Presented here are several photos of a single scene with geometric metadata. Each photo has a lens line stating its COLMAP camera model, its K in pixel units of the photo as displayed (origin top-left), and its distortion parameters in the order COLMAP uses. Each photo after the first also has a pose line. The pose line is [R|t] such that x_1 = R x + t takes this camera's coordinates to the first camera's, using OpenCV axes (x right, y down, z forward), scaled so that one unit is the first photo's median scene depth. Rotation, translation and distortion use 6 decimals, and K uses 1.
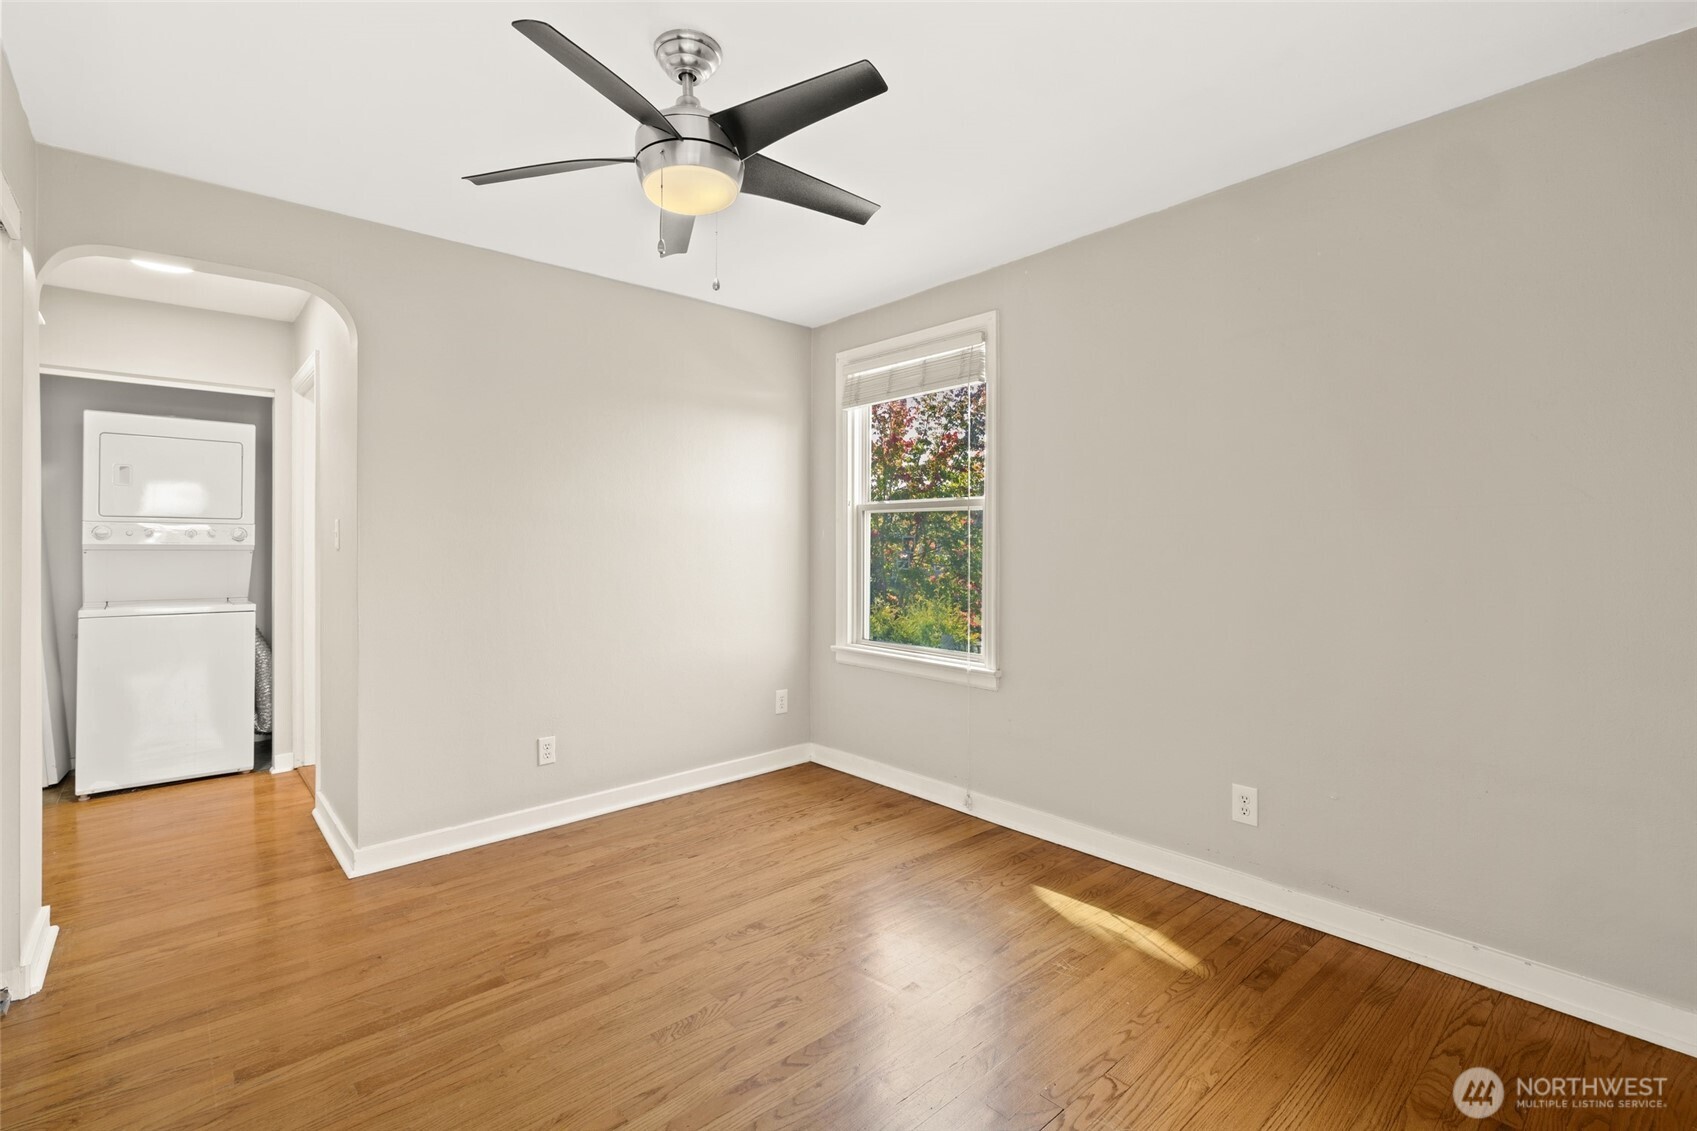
lens RADIAL K [[764.9, 0, 819.6], [0, 764.9, 545.7], [0, 0, 1]] dist [0.003026, -0.000026]
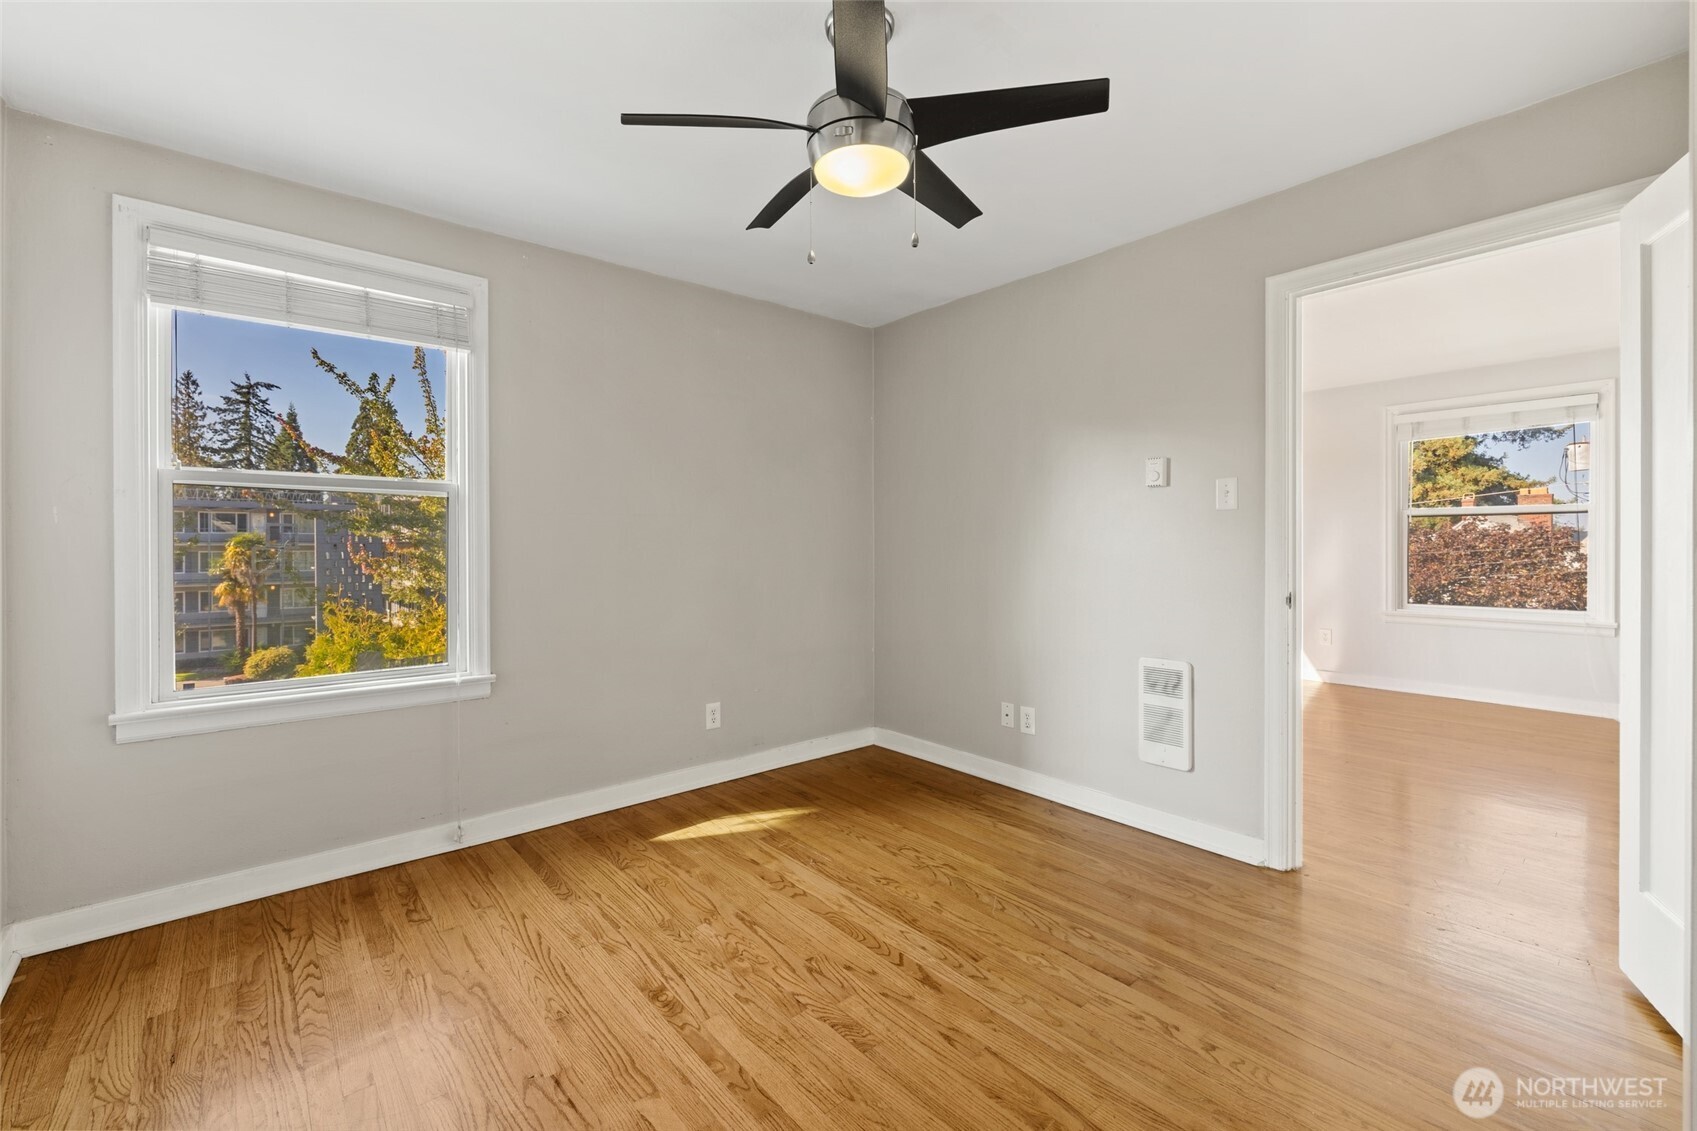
lens RADIAL K [[716.4, 0, 834.3], [0, 716.4, 541.1], [0, 0, 1]] dist [0.003156, -0.000215]
pose [[0.006597, 0.005471, 0.999963, -0.704403], [0.002088, 0.999983, -0.005484, 0.011013], [-0.999976, 0.002125, 0.006585, 0.656863]]
